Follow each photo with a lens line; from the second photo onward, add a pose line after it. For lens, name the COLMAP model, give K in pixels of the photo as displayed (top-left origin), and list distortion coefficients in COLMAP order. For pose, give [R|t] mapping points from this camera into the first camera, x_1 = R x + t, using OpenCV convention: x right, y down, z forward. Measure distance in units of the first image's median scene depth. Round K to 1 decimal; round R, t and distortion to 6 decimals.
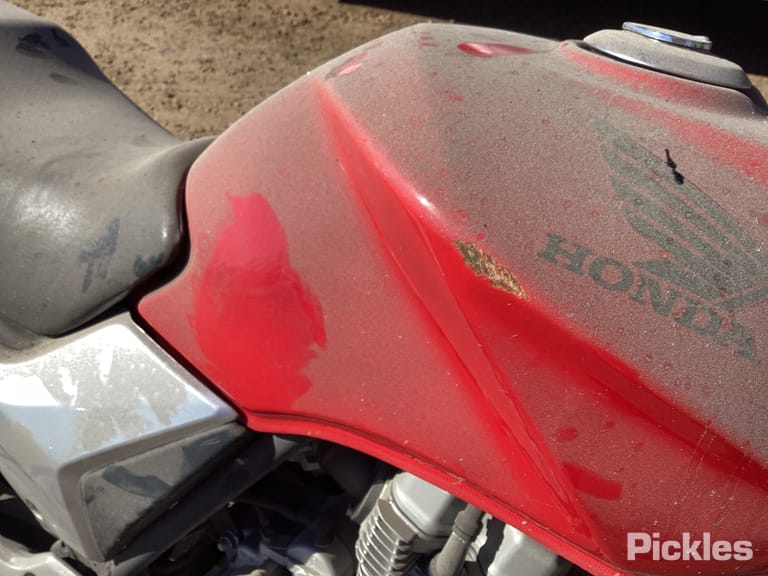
lens RADIAL K [[697.6, 0, 404.6], [0, 697.6, 292.0], [0, 0, 1]] dist [0.074158, -0.147067]
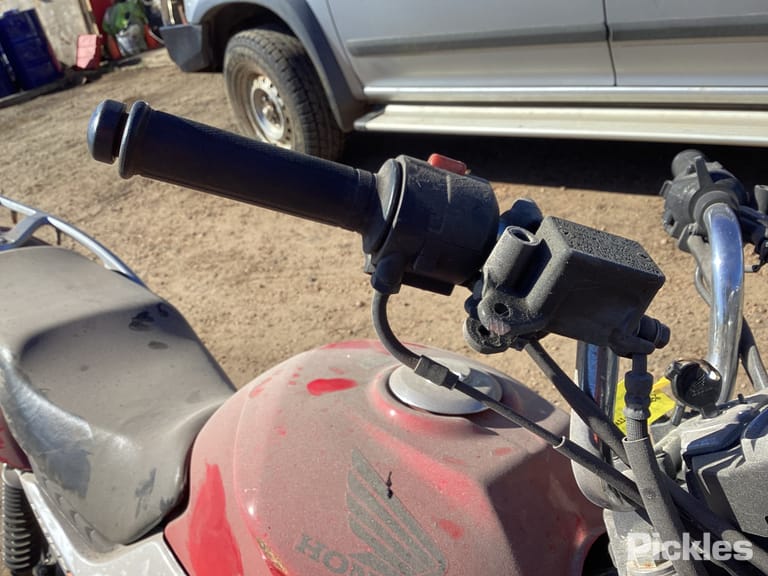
lens RADIAL K [[697.6, 0, 404.6], [0, 697.6, 292.0], [0, 0, 1]] dist [0.074158, -0.147067]
pose [[0.966658, -0.066960, -0.247161, 0.106966], [0.020784, 0.982538, -0.184898, -0.040189], [0.255226, 0.173596, 0.951170, -0.074121]]
